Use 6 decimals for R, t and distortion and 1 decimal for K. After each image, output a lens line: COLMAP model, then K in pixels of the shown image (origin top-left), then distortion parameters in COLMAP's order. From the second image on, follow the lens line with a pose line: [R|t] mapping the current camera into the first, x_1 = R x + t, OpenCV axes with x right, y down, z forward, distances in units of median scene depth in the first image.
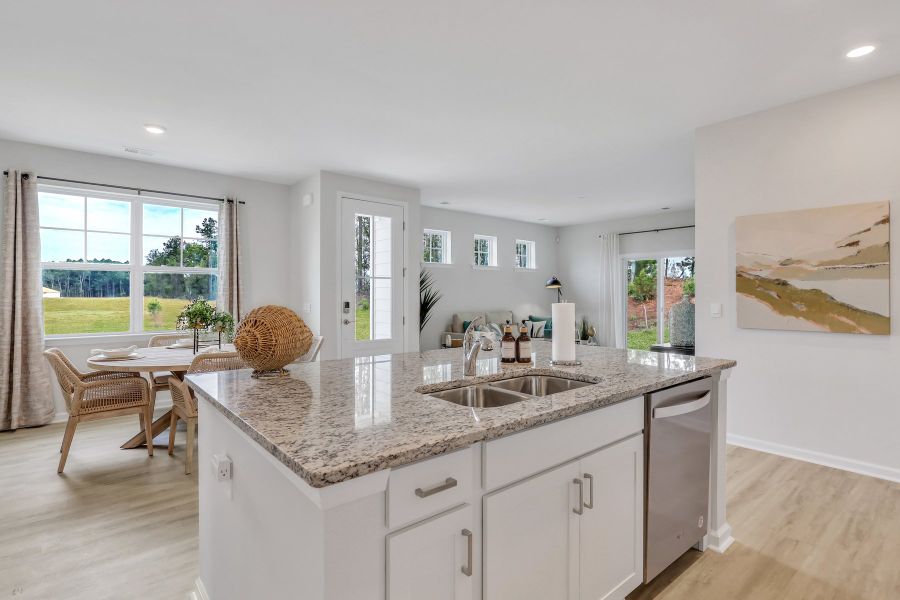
lens RADIAL K [[446.9, 0, 448.2], [0, 446.9, 295.5], [0, 0, 1]] dist [0.001315, 0.000444]
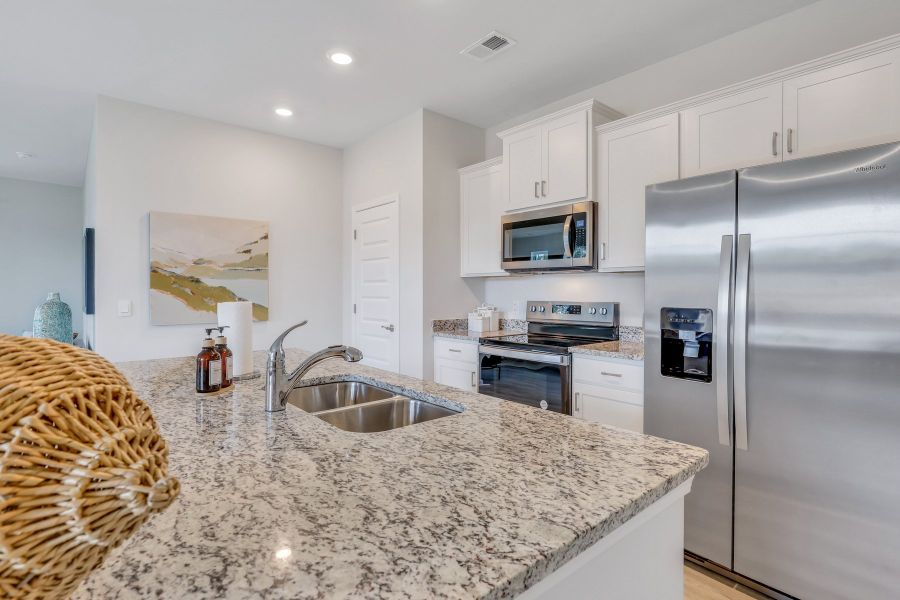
lens RADIAL K [[446.9, 0, 448.2], [0, 446.9, 295.5], [0, 0, 1]] dist [0.001315, 0.000444]
pose [[-0.023672, -0.008343, 0.999685, -0.387650], [0.000548, 0.999965, 0.008358, -0.000315], [-0.999720, 0.000745, -0.023667, 0.464525]]
